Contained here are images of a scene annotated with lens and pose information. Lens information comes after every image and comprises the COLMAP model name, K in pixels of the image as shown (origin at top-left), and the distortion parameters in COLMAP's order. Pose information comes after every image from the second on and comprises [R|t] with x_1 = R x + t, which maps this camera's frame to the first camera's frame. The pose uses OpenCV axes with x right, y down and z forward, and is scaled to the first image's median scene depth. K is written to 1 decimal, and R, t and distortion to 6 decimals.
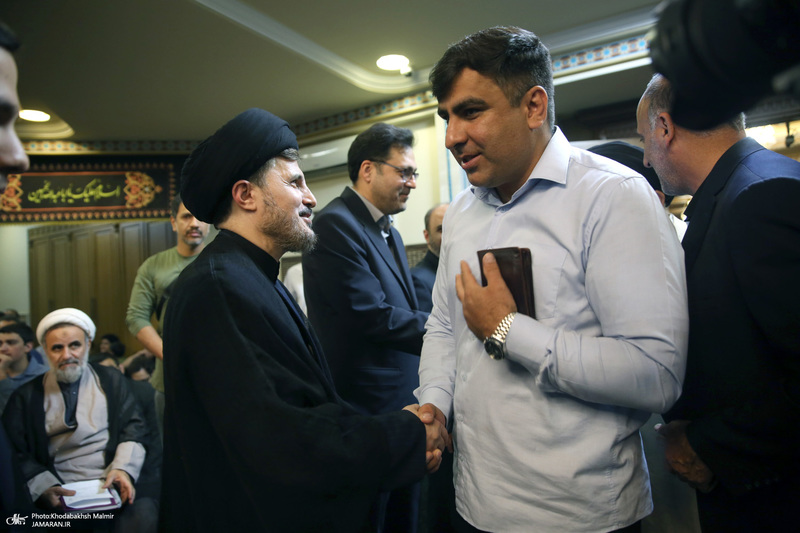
lens RADIAL K [[536.5, 0, 398.7], [0, 536.5, 267.9], [0, 0, 1]] dist [-0.112806, 0.079020]
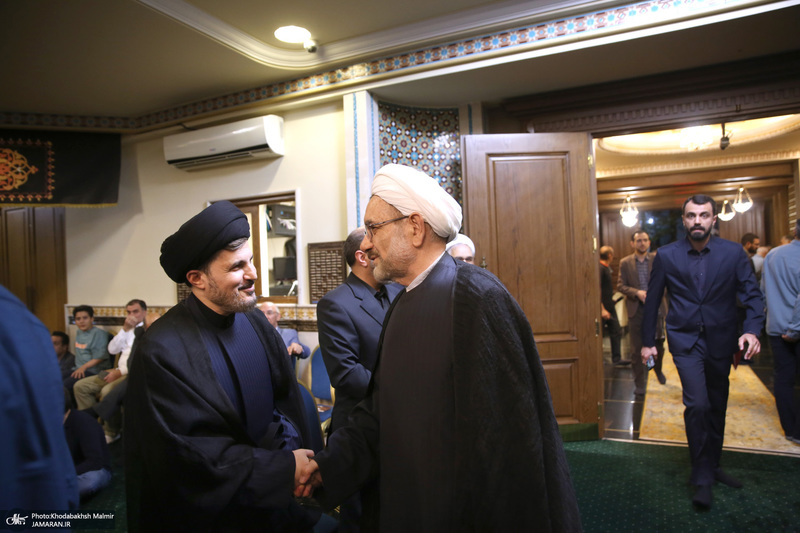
lens RADIAL K [[538.2, 0, 400.0], [0, 538.2, 266.5], [0, 0, 1]] dist [-0.108831, 0.076995]
pose [[0.995283, 0.020085, 0.094912, 0.077976], [-0.022663, 0.999401, 0.026159, -0.030390], [-0.094330, -0.028186, 0.995142, 0.097376]]
